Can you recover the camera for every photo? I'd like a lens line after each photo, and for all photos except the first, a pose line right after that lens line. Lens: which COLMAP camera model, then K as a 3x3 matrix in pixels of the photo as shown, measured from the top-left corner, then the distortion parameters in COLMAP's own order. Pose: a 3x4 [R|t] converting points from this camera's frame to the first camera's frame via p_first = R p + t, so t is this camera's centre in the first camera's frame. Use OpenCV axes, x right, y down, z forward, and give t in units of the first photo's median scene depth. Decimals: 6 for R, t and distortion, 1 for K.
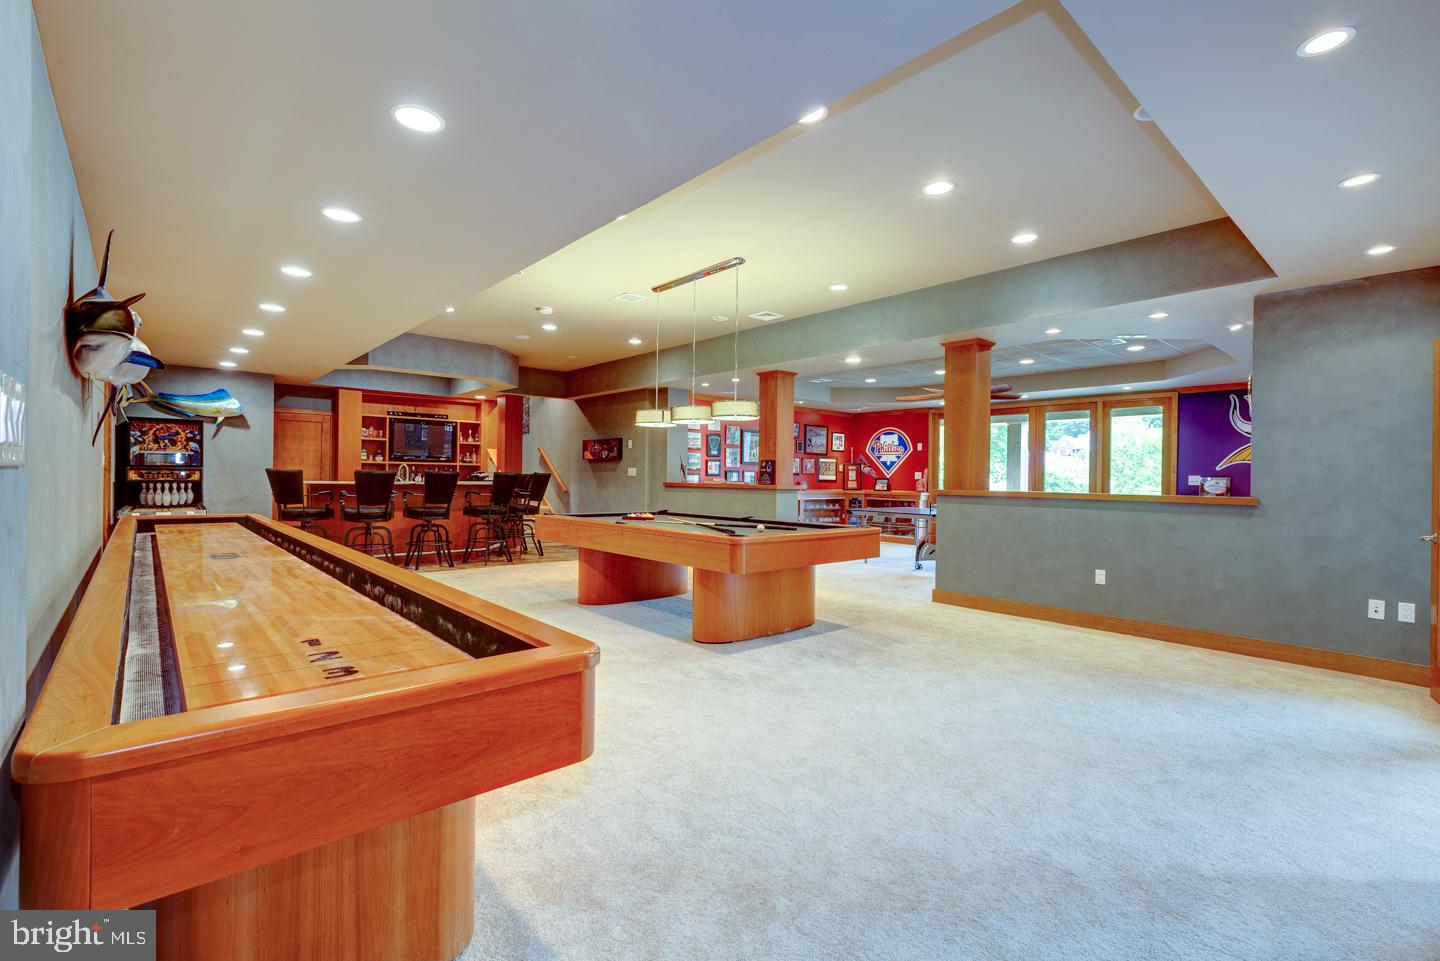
lens RADIAL K [[639.6, 0, 689.6], [0, 639.6, 476.8], [0, 0, 1]] dist [0.008718, -0.000031]
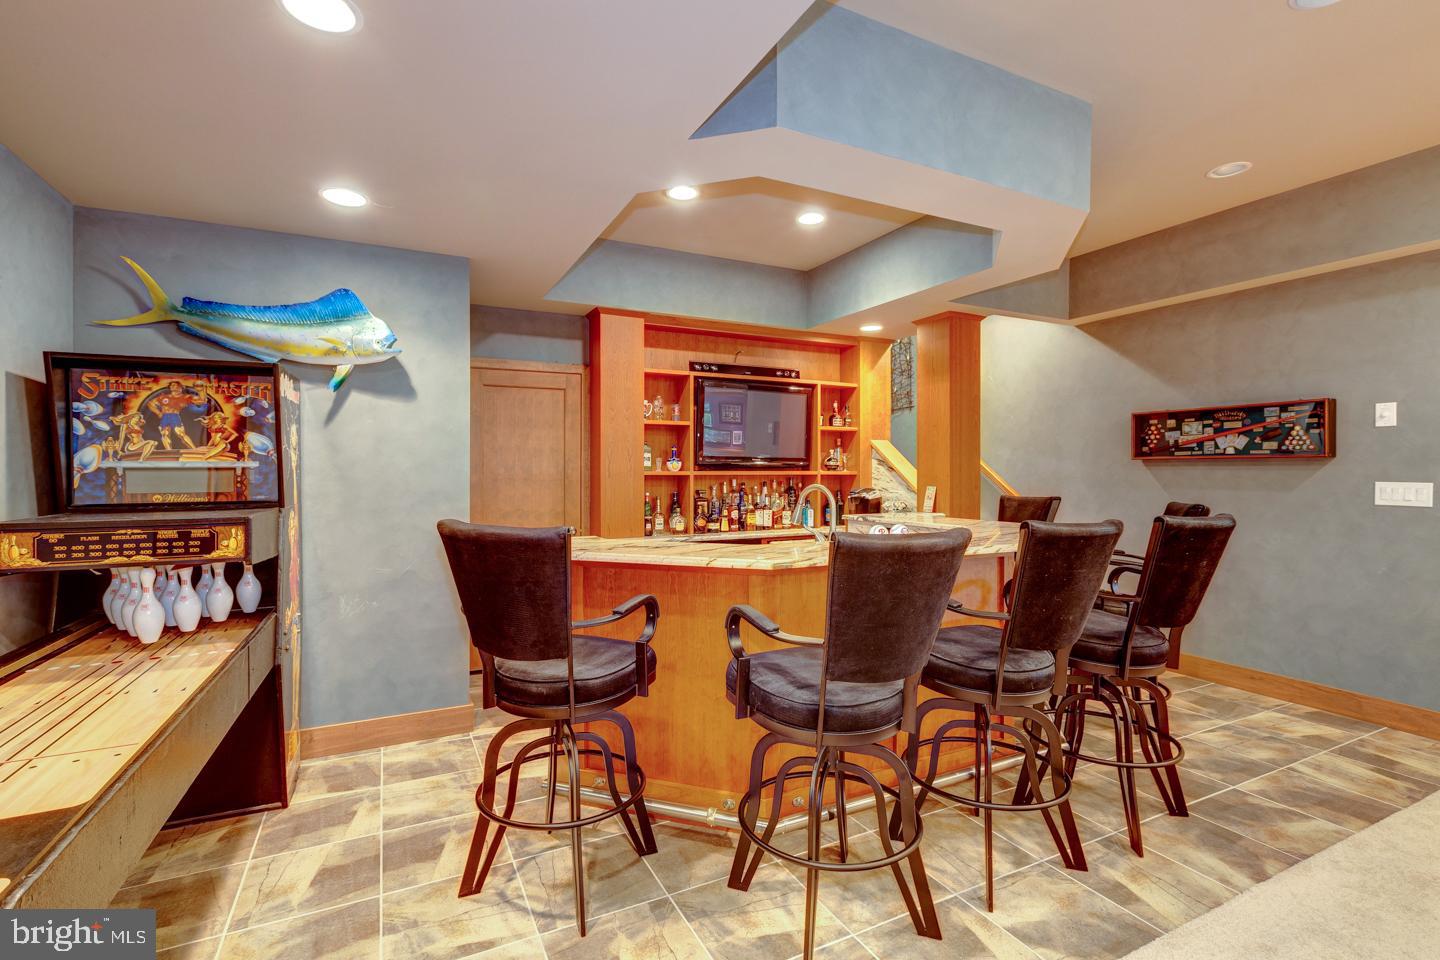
lens RADIAL K [[649.6, 0, 720.0], [0, 649.6, 480.0], [0, 0, 1]] dist [-0.000679, 0.000008]
pose [[0.974720, -0.009339, -0.223234, -0.357258], [0.012209, 0.999860, 0.011481, -0.023018], [0.223095, -0.013916, 0.974697, 0.562468]]
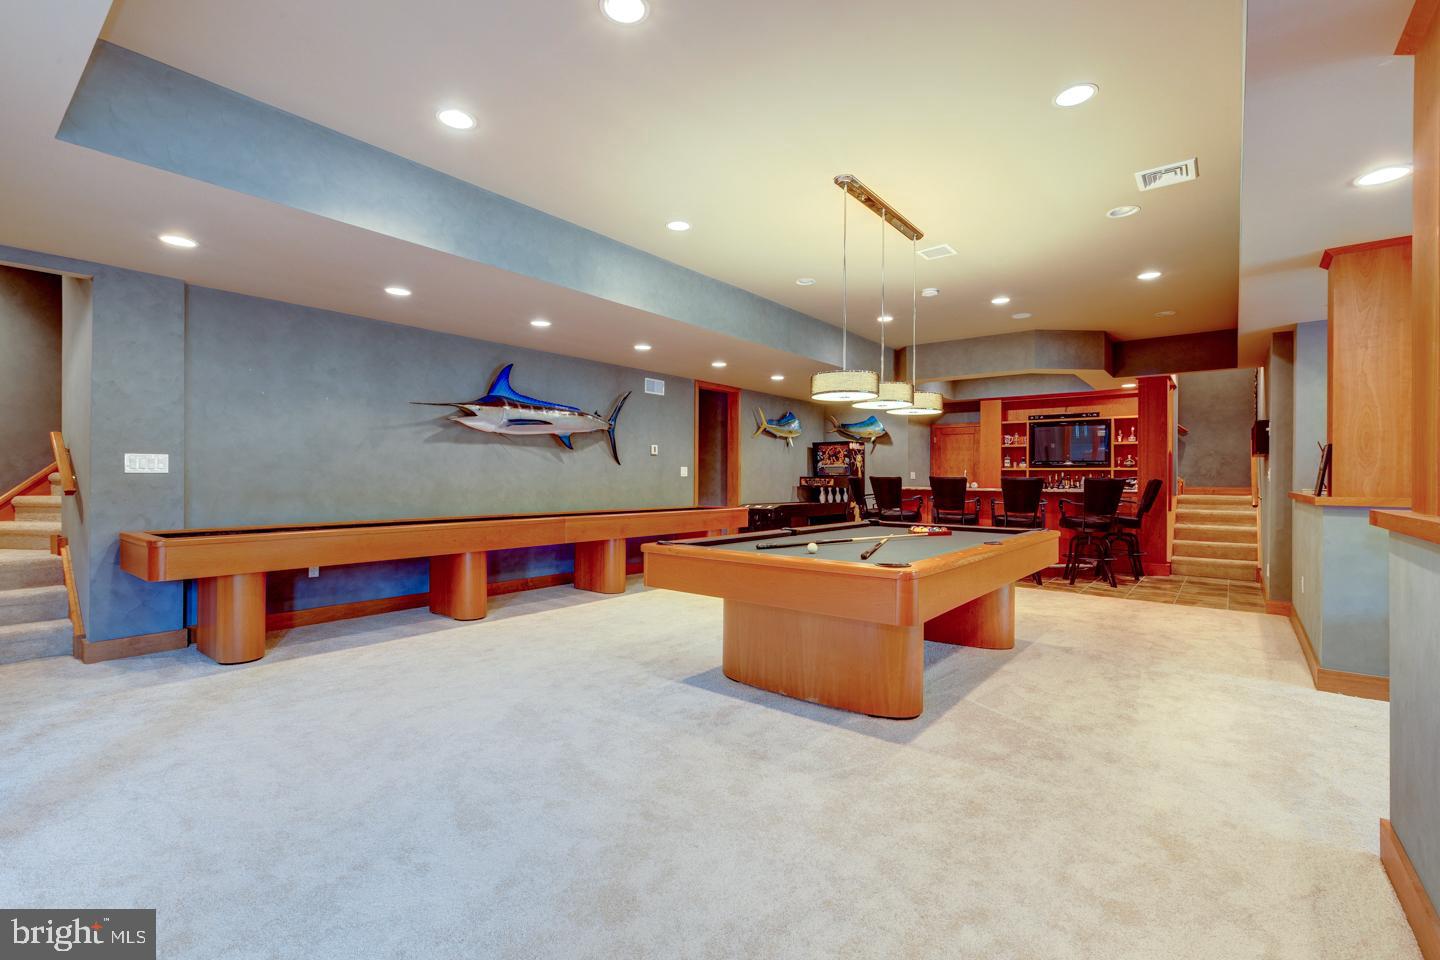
lens RADIAL K [[625.8, 0, 720.0], [0, 625.8, 480.0], [0, 0, 1]] dist [-0.000044, 0.000056]
pose [[0.203479, -0.007743, -0.979049, 0.370395], [-0.005638, 0.999943, -0.009080, 0.005557], [0.979063, 0.007368, 0.203424, 0.362973]]
